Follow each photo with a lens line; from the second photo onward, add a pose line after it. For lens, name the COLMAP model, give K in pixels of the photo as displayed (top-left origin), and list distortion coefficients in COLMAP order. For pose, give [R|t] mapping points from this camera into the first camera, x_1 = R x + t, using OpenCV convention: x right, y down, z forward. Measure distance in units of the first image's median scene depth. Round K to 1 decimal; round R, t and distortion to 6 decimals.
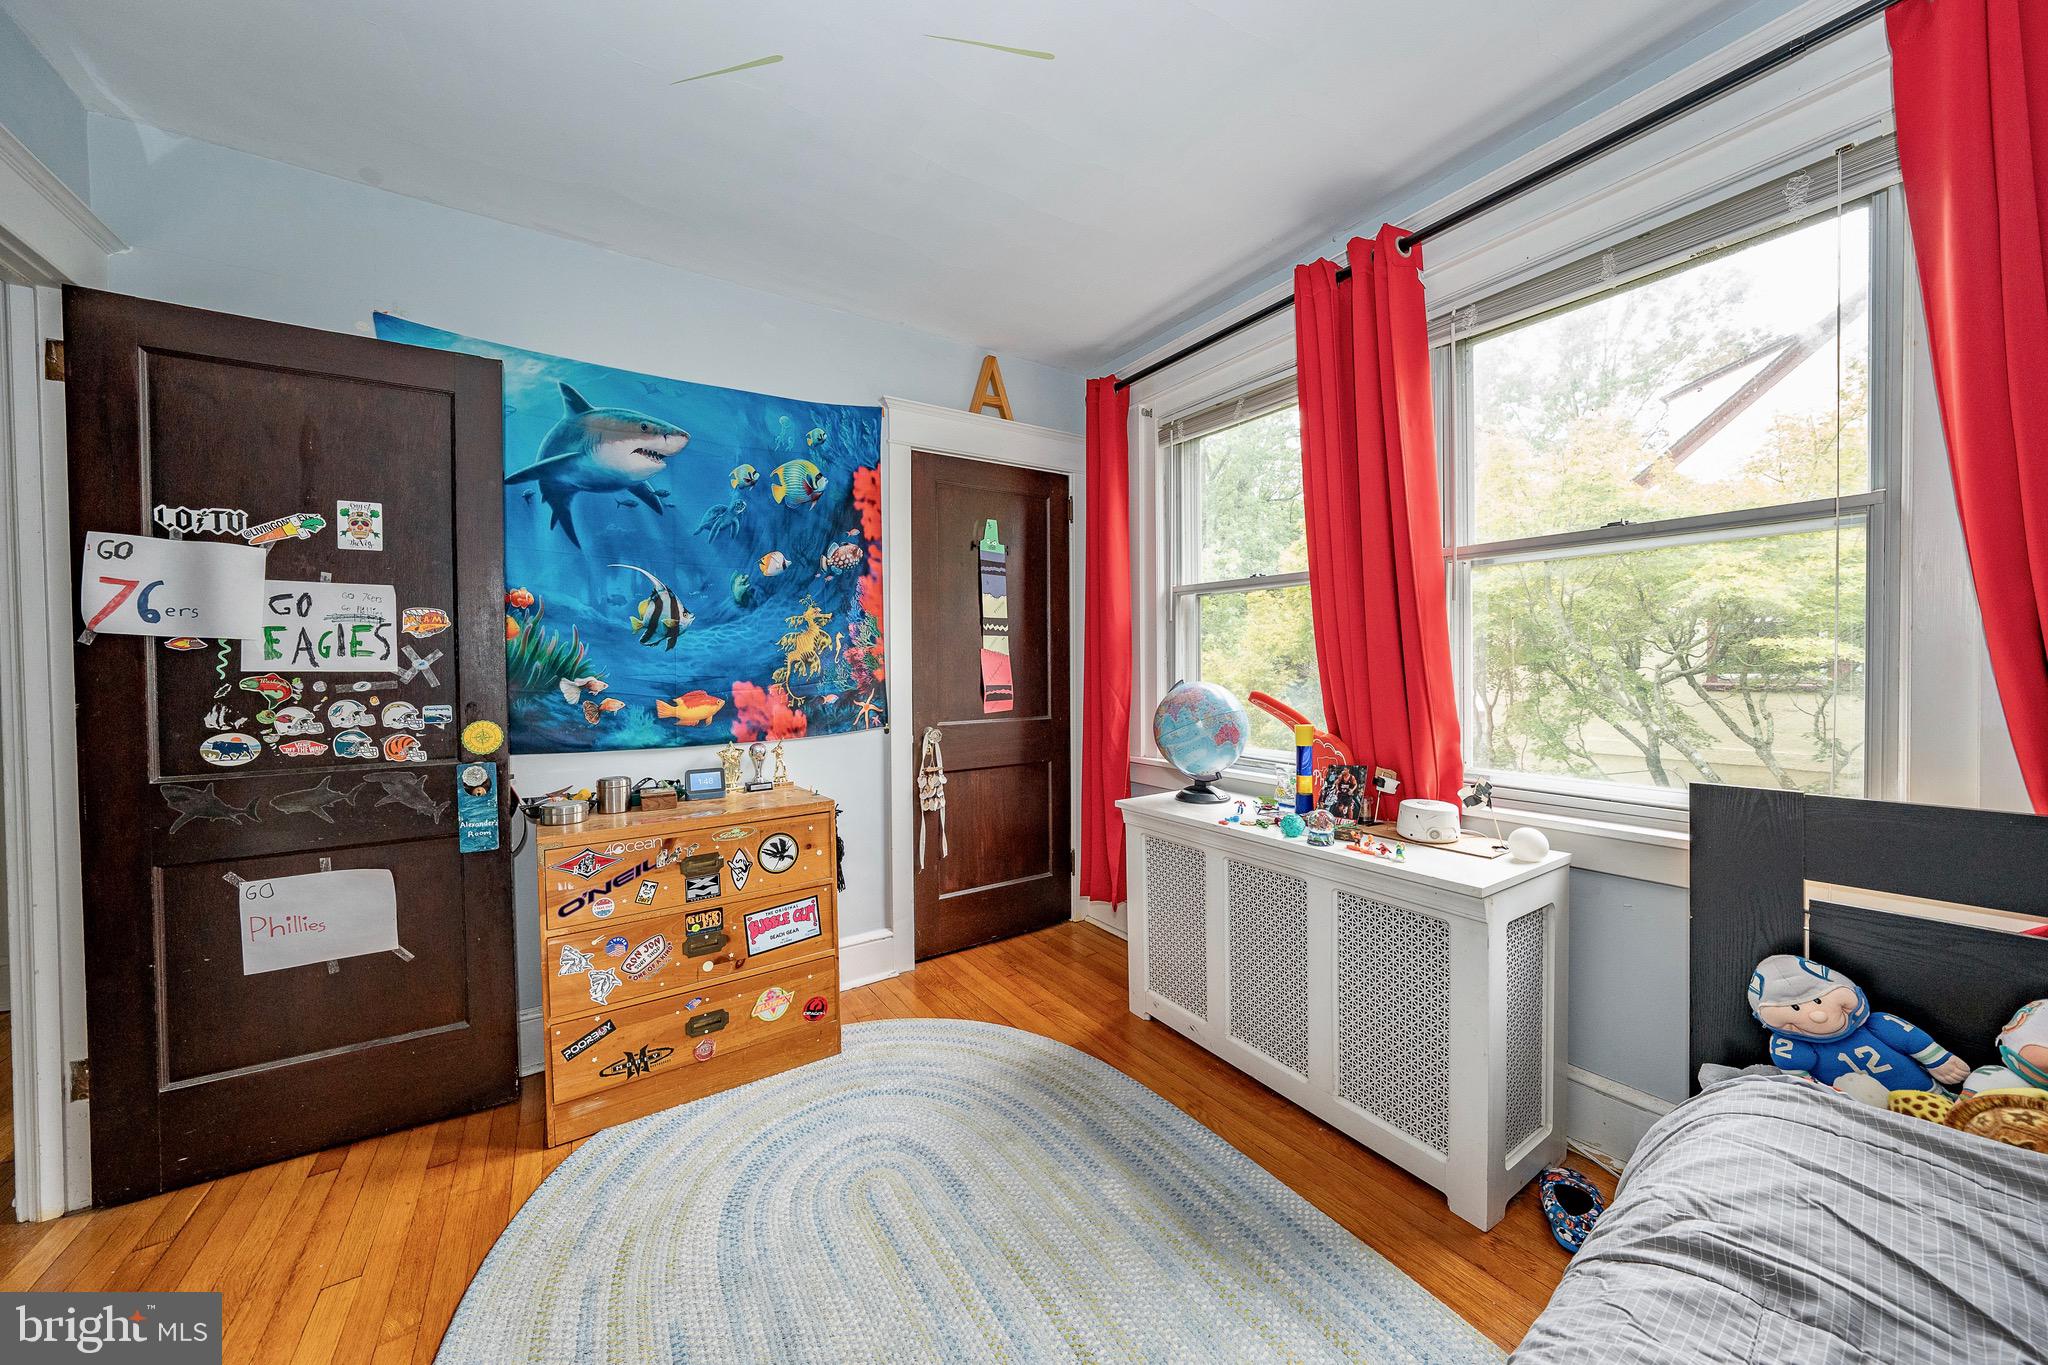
lens RADIAL K [[705.0, 0, 1025.0], [0, 705.0, 676.3], [0, 0, 1]] dist [-0.029823, 0.006698]
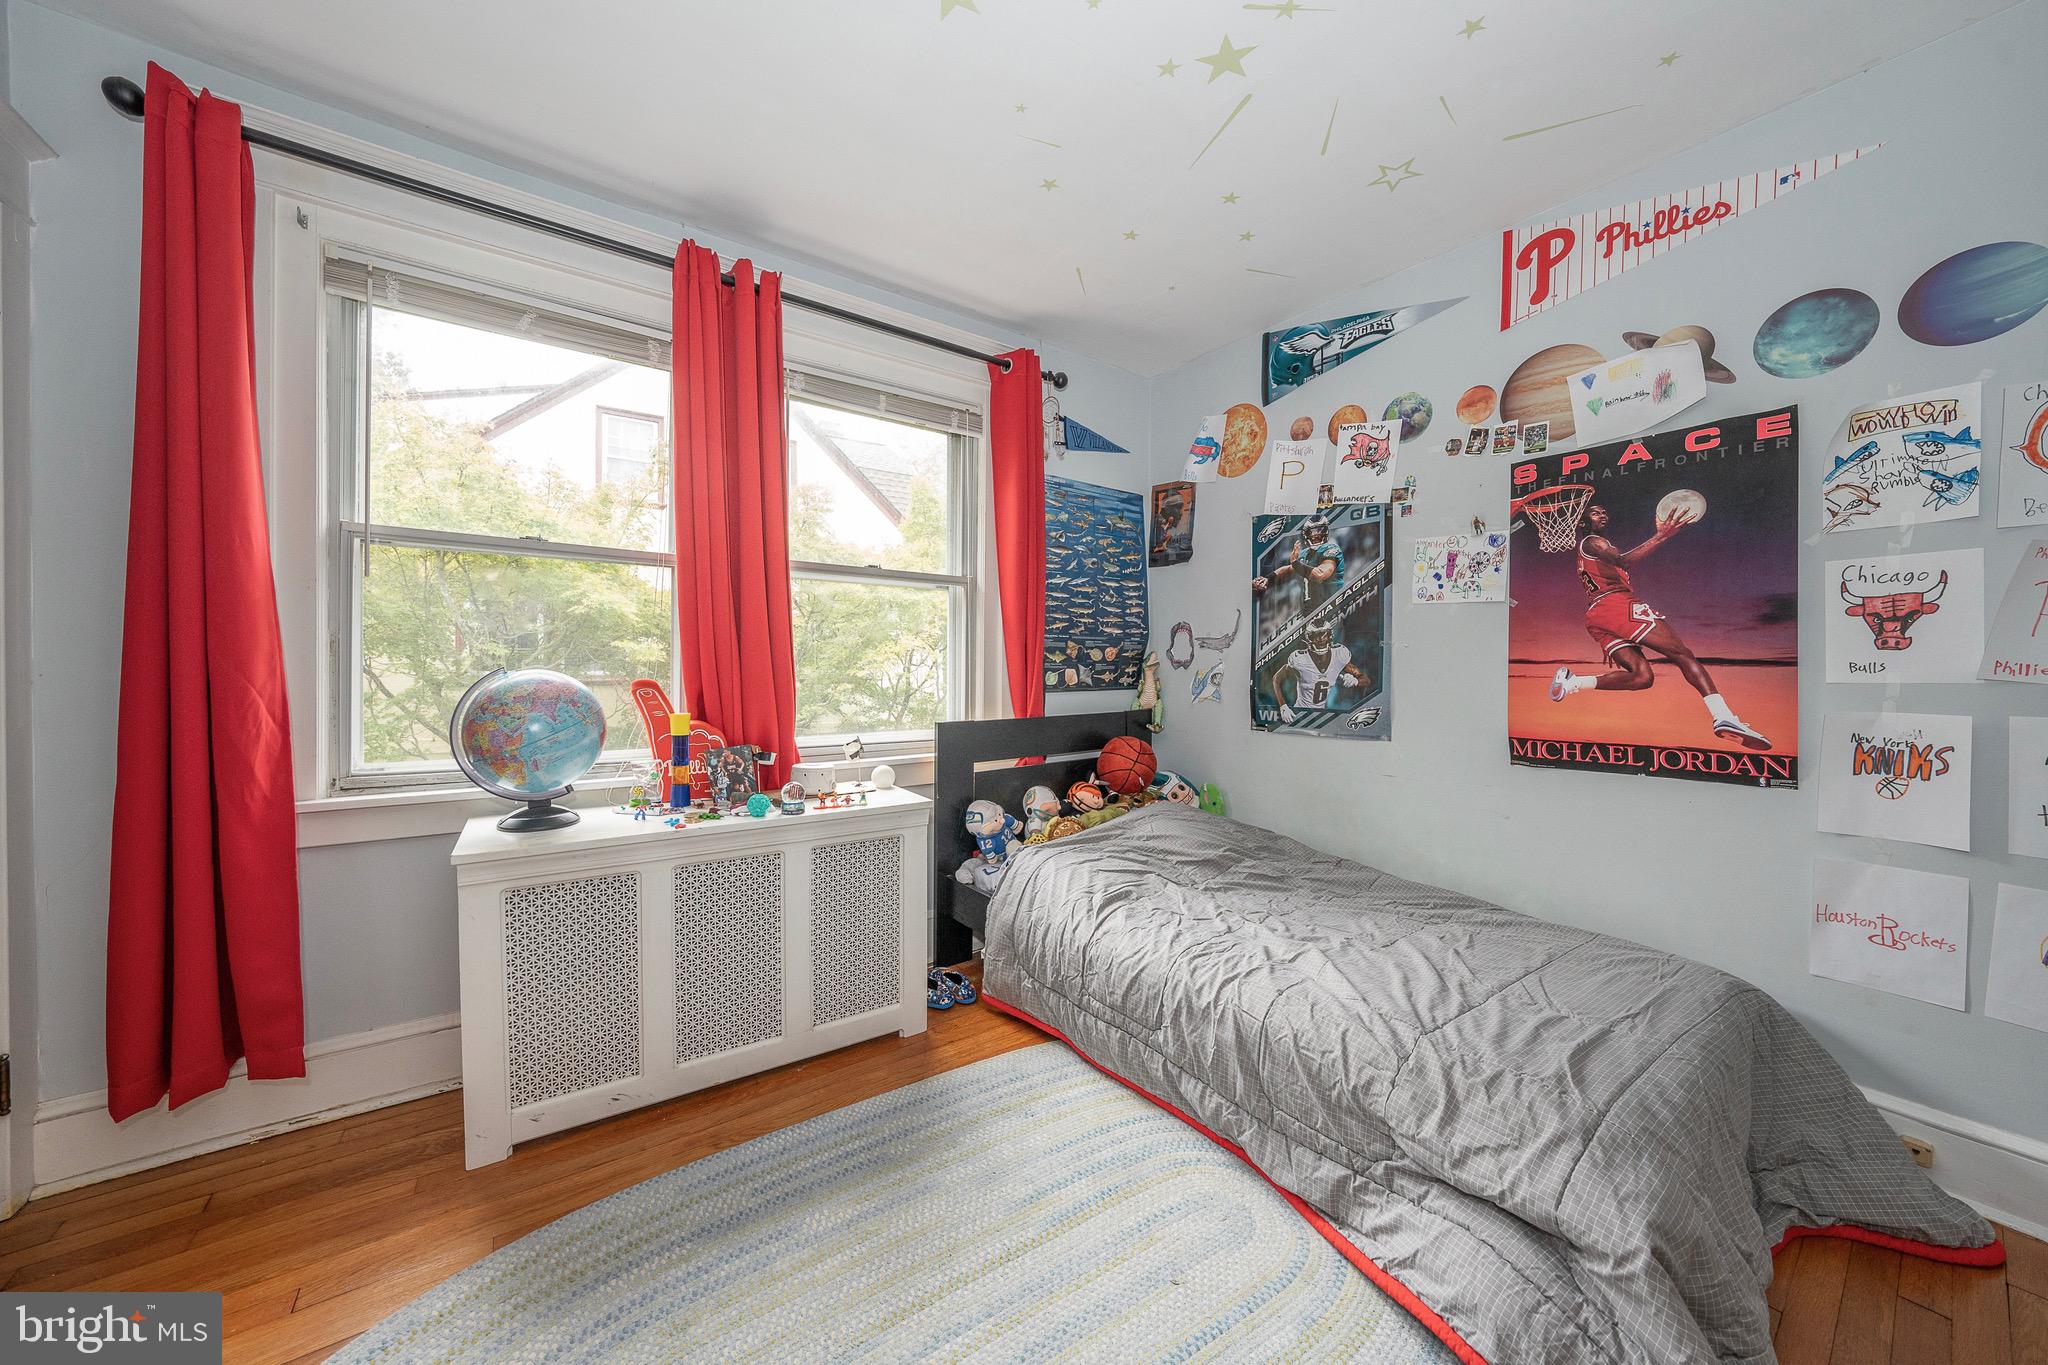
lens RADIAL K [[705.0, 0, 1025.0], [0, 705.0, 676.3], [0, 0, 1]] dist [-0.029823, 0.006698]
pose [[-0.040814, -0.007208, 0.999141, -0.646990], [0.009839, 0.999923, 0.007615, 0.017725], [-0.999118, 0.010142, -0.040740, 0.629403]]
